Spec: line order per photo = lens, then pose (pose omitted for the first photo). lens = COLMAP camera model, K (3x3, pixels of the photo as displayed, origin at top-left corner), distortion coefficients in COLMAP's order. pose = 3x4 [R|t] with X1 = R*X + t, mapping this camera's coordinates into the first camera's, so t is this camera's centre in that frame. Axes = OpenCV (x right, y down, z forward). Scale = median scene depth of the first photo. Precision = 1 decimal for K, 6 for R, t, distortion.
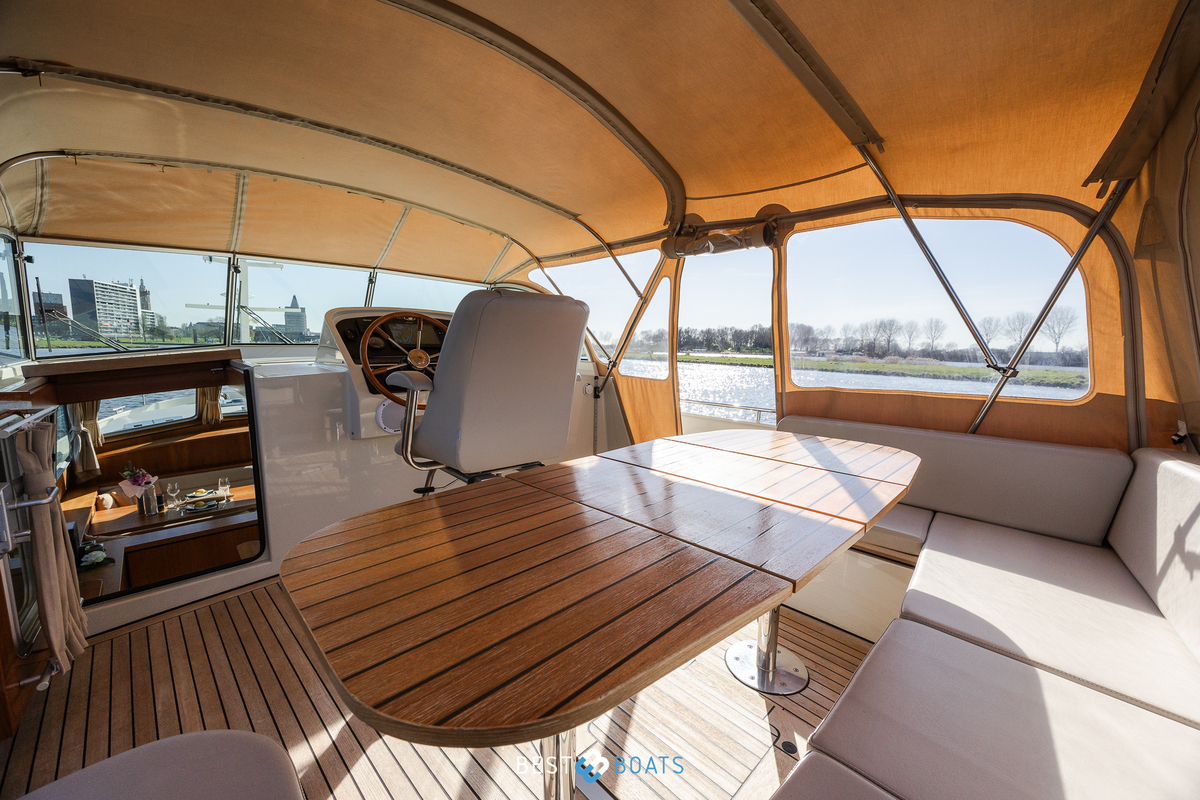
lens RADIAL K [[460.9, 0, 602.8], [0, 460.9, 396.9], [0, 0, 1]] dist [-0.003159, -0.000189]
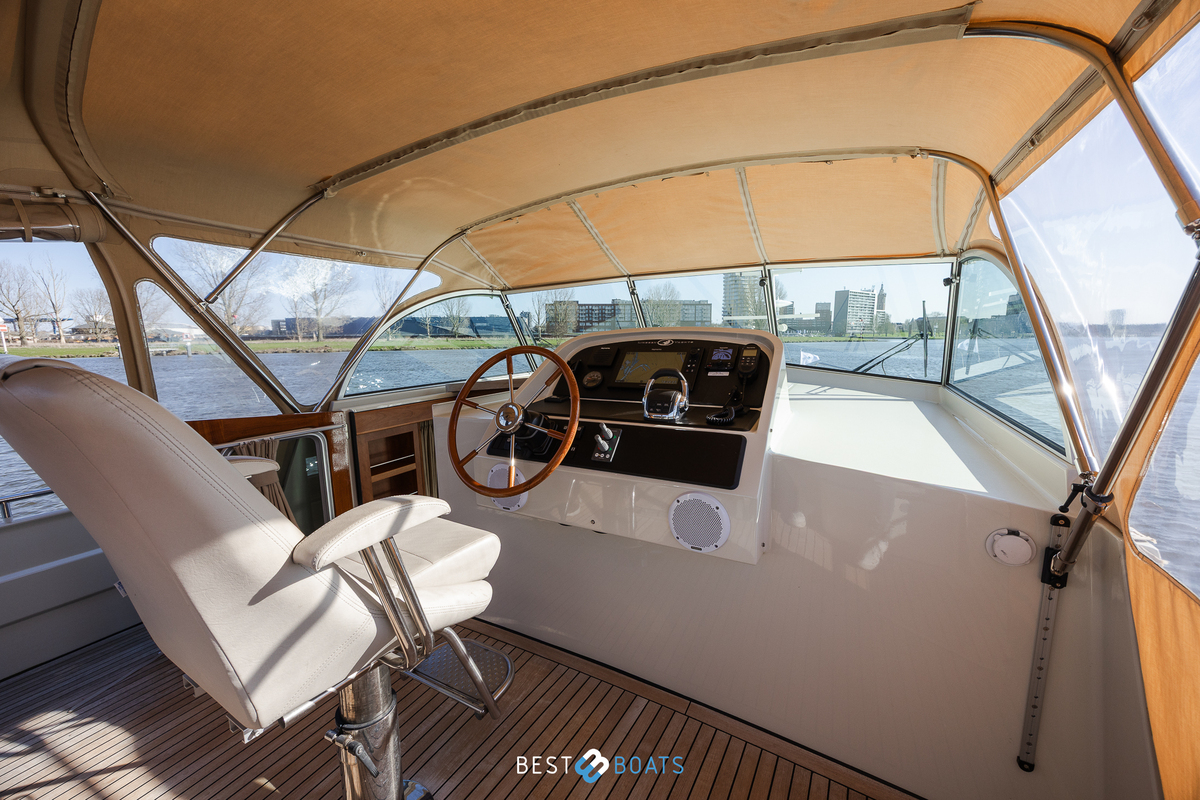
lens RADIAL K [[460.9, 0, 592.8], [0, 460.9, 401.9], [0, 0, 1]] dist [-0.003159, -0.000189]
pose [[0.277808, 0.122655, -0.952774, 0.205567], [-0.097466, 0.990296, 0.099066, -0.136821], [0.955679, 0.065341, 0.287067, 0.686316]]
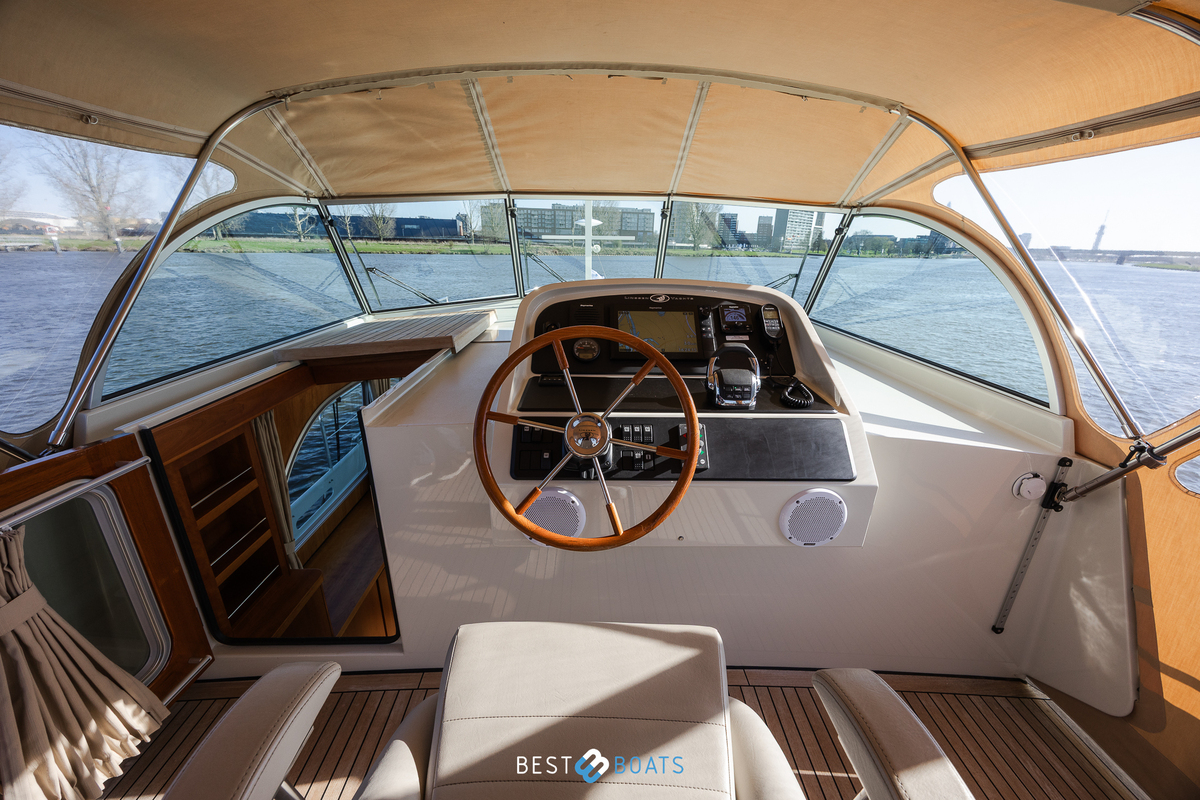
lens RADIAL K [[460.9, 0, 595.6], [0, 460.9, 403.8], [0, 0, 1]] dist [-0.003159, -0.000189]
pose [[0.724715, 0.228438, -0.650081, -0.069964], [-0.089703, 0.966695, 0.239695, -0.169469], [0.683185, -0.115397, 0.721070, 0.497750]]
